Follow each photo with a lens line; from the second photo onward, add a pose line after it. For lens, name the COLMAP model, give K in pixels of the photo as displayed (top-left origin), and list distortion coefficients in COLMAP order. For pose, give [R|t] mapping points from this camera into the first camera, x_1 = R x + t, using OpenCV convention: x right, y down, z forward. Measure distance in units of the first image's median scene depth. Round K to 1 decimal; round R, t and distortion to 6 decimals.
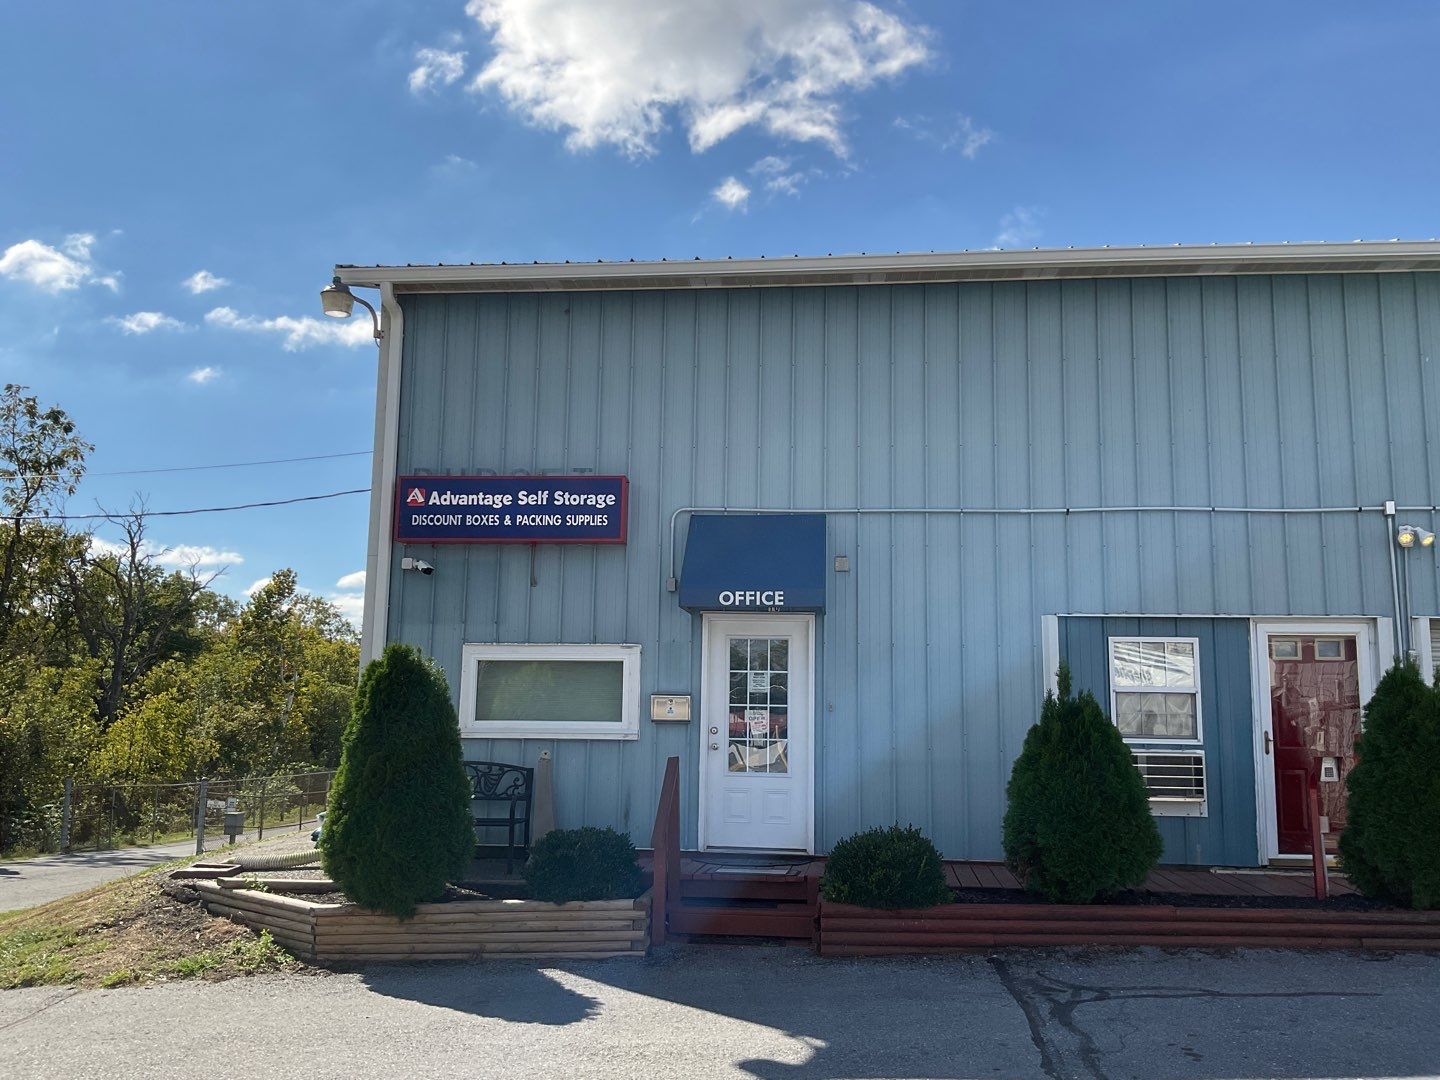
lens RADIAL K [[814.8, 0, 720.0], [0, 814.8, 540.0], [0, 0, 1]] dist [0.001750, -0.000663]
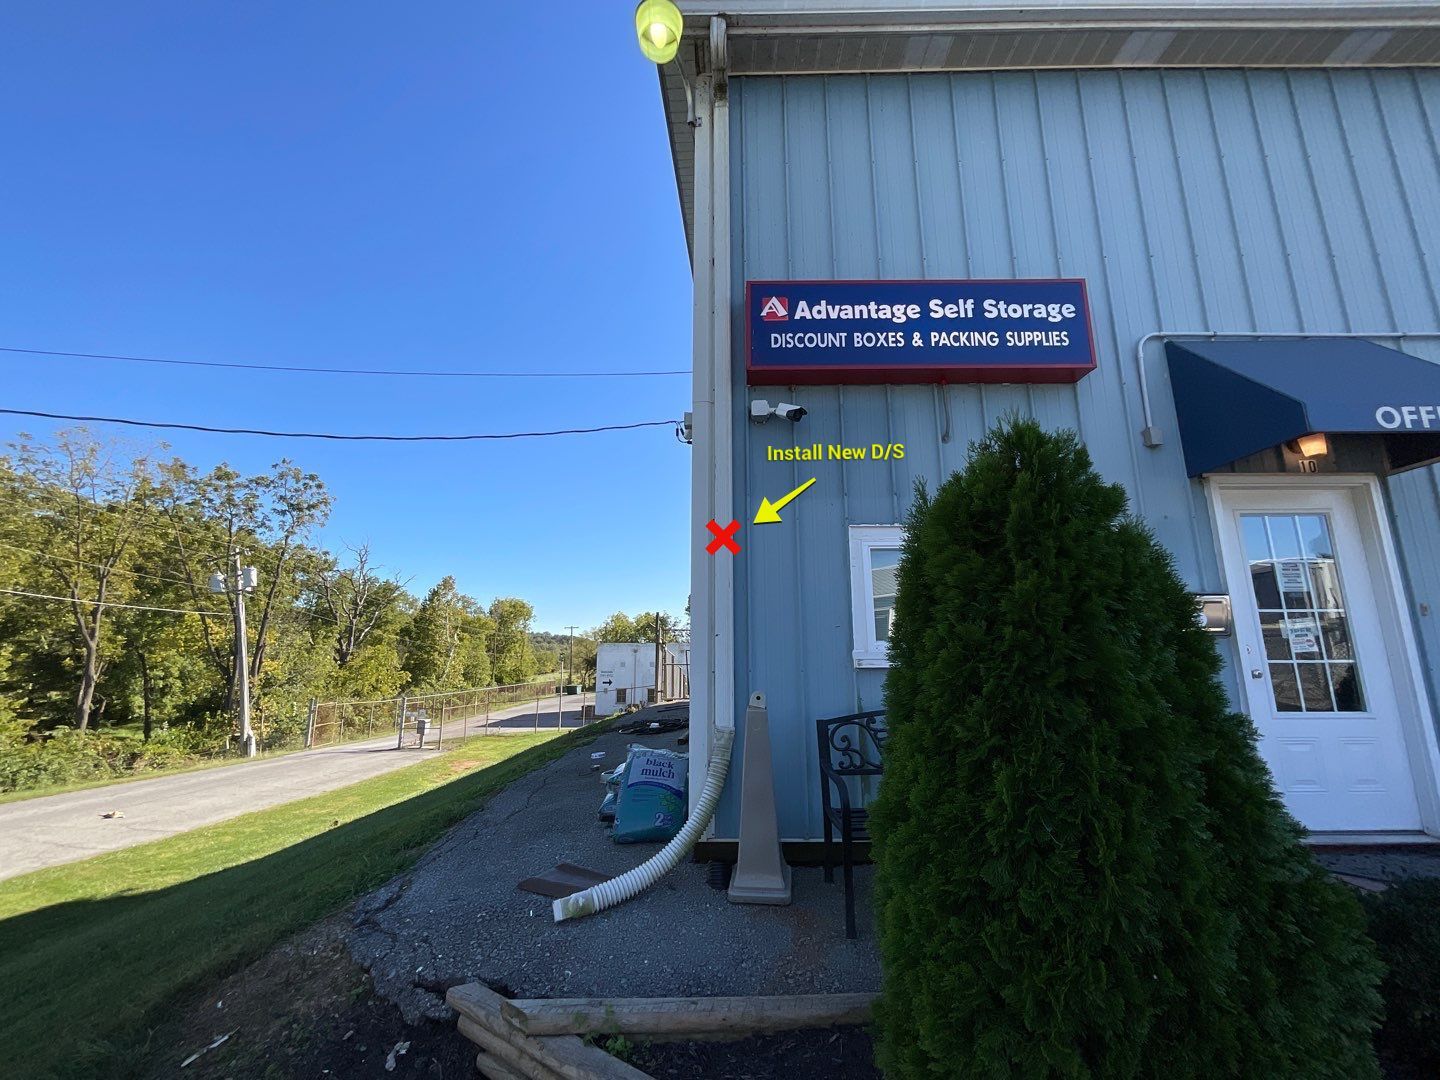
lens RADIAL K [[445.2, 0, 720.0], [0, 445.2, 540.0], [0, 0, 1]] dist [0.000156, 0.000002]
pose [[0.998470, -0.001505, 0.055276, -0.444549], [0.003715, 0.999197, -0.039890, 0.155365], [-0.055171, 0.040034, 0.997674, 0.650820]]
